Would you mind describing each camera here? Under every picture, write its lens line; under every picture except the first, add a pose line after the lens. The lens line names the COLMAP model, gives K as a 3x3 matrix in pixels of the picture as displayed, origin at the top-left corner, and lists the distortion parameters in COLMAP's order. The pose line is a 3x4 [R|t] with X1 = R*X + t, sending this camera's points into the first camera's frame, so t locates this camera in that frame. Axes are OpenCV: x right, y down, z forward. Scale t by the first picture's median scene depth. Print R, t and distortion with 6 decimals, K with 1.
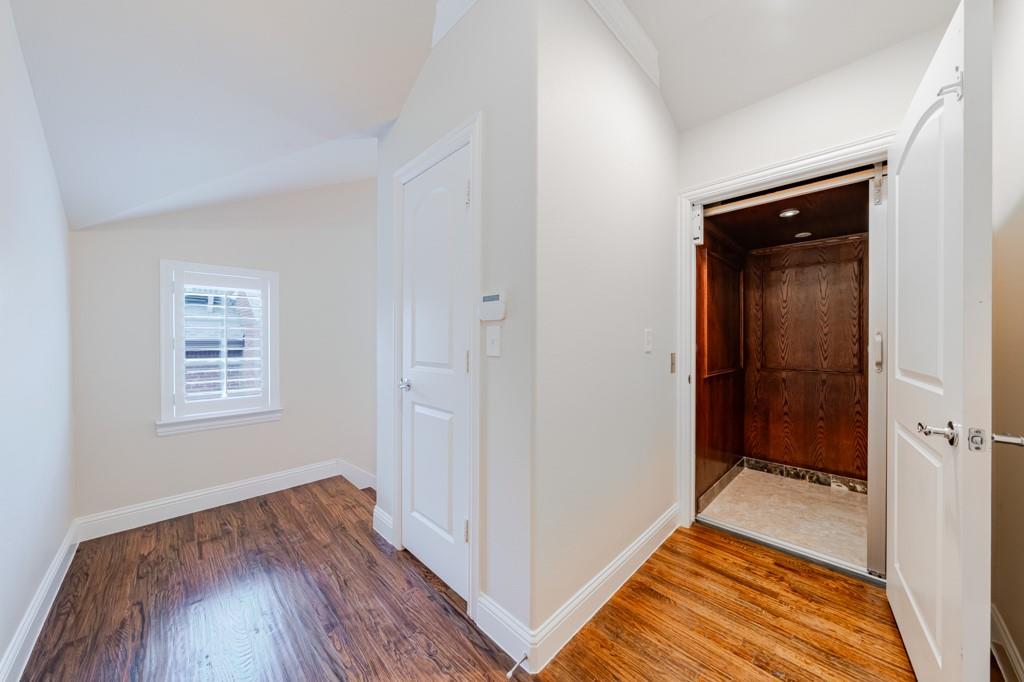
lens RADIAL K [[350.0, 0, 512.0], [0, 350.0, 341.0], [0, 0, 1]] dist [-0.004475, -0.000153]
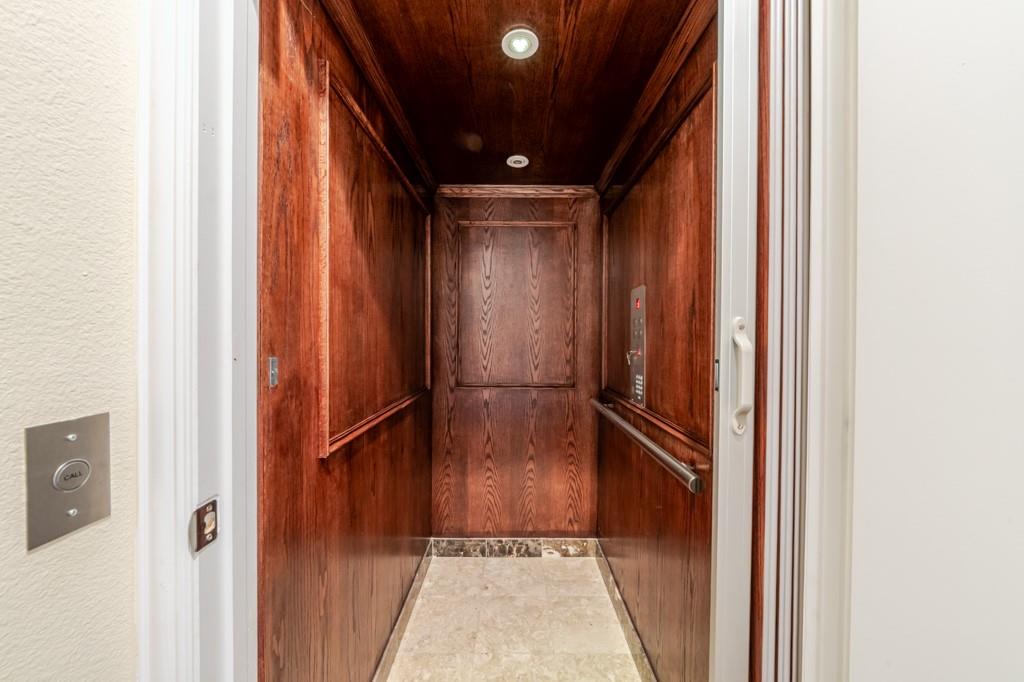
lens RADIAL K [[350.0, 0, 512.0], [0, 350.0, 341.0], [0, 0, 1]] dist [-0.004475, -0.000153]
pose [[0.697629, -0.004445, 0.716445, 0.372868], [-0.005224, 0.999923, 0.011290, -0.007232], [-0.716440, -0.011619, 0.697552, 0.545559]]
